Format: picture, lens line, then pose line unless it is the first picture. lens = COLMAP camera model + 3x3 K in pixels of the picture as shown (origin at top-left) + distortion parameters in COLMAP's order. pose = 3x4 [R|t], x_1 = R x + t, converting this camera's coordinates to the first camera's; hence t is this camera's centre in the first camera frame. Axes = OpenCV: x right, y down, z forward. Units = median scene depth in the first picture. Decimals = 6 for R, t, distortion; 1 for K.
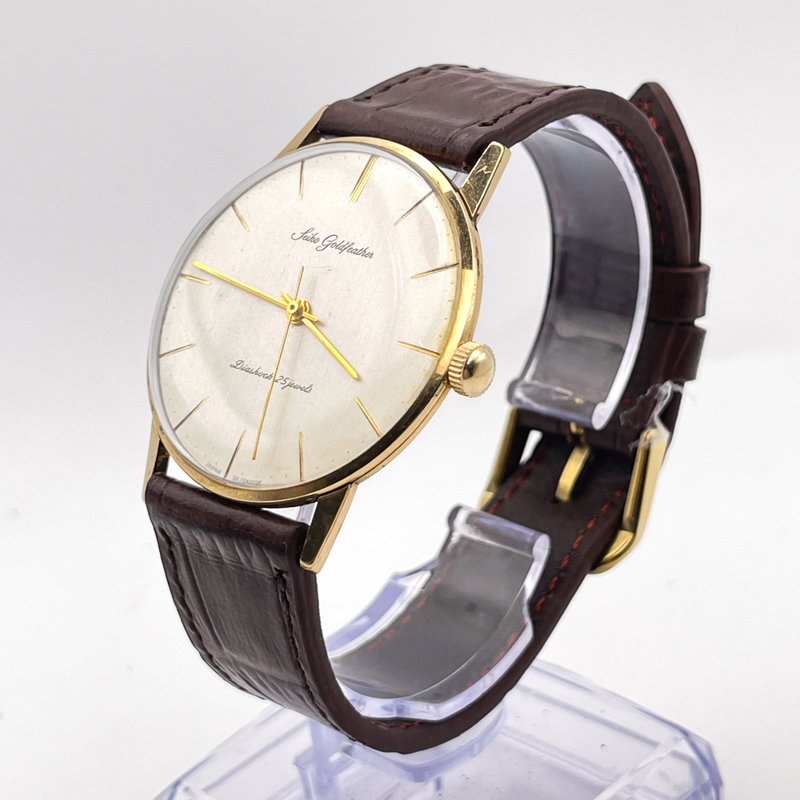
lens RADIAL K [[2010.2, 0, 400.0], [0, 2010.2, 400.0], [0, 0, 1]] dist [0.366763, 0.060188]
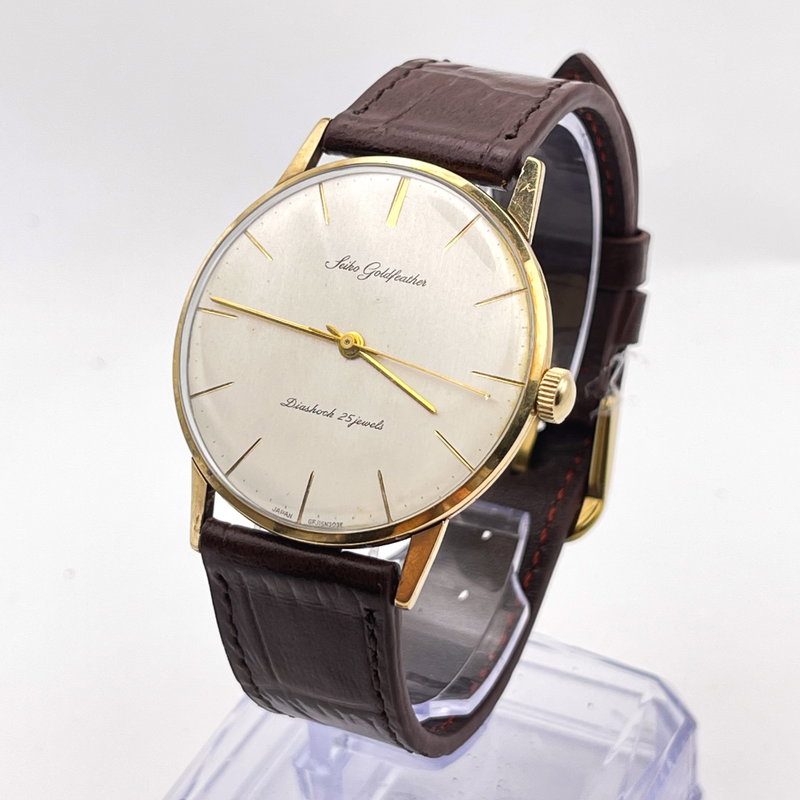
lens RADIAL K [[2010.2, 0, 400.0], [0, 2010.2, 400.0], [0, 0, 1]] dist [0.366763, 0.060188]
pose [[0.963280, -0.105478, 0.246913, -0.266174], [0.081175, 0.990978, 0.106645, -0.117075], [-0.255935, -0.082686, 0.963151, 0.044109]]
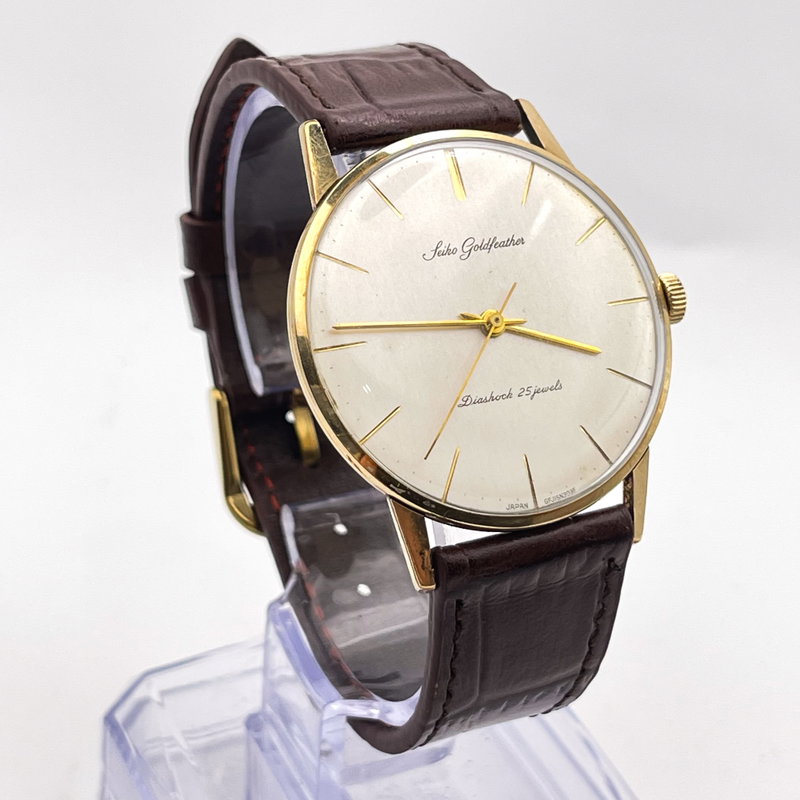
lens RADIAL K [[2010.2, 0, 400.0], [0, 2010.2, 400.0], [0, 0, 1]] dist [0.366763, 0.060188]
pose [[0.370575, -0.389501, 0.843186, -0.868253], [0.297826, 0.909715, 0.289341, -0.293879], [-0.879758, 0.143901, 0.453121, 0.594030]]
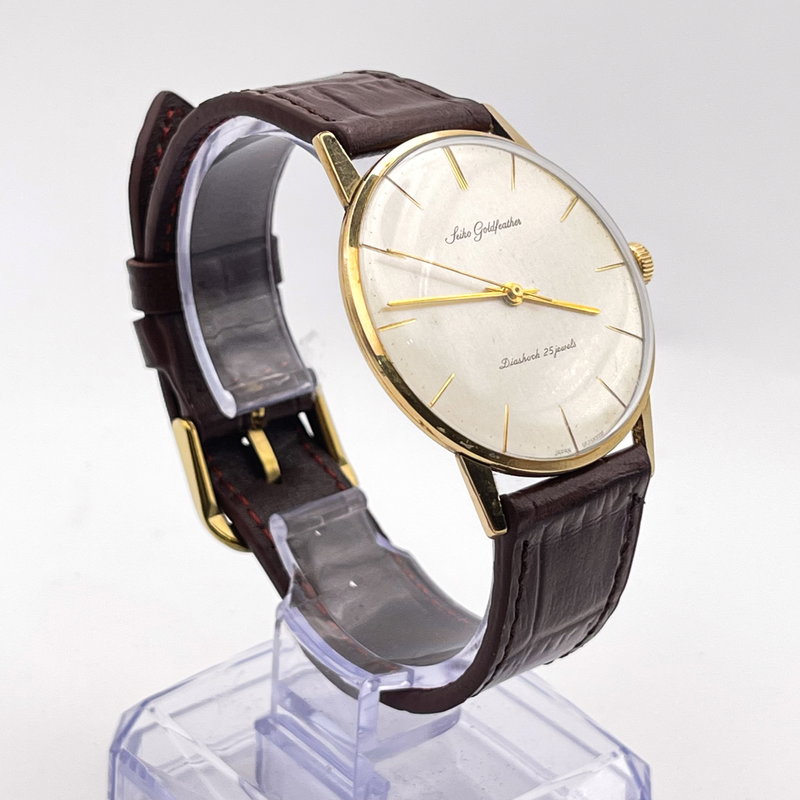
lens RADIAL K [[2010.2, 0, 400.0], [0, 2010.2, 400.0], [0, 0, 1]] dist [0.366763, 0.060188]
pose [[0.123272, -0.358304, 0.925431, -1.041020], [0.349825, 0.888370, 0.297357, -0.324376], [-0.928669, 0.287084, 0.234855, 0.799682]]
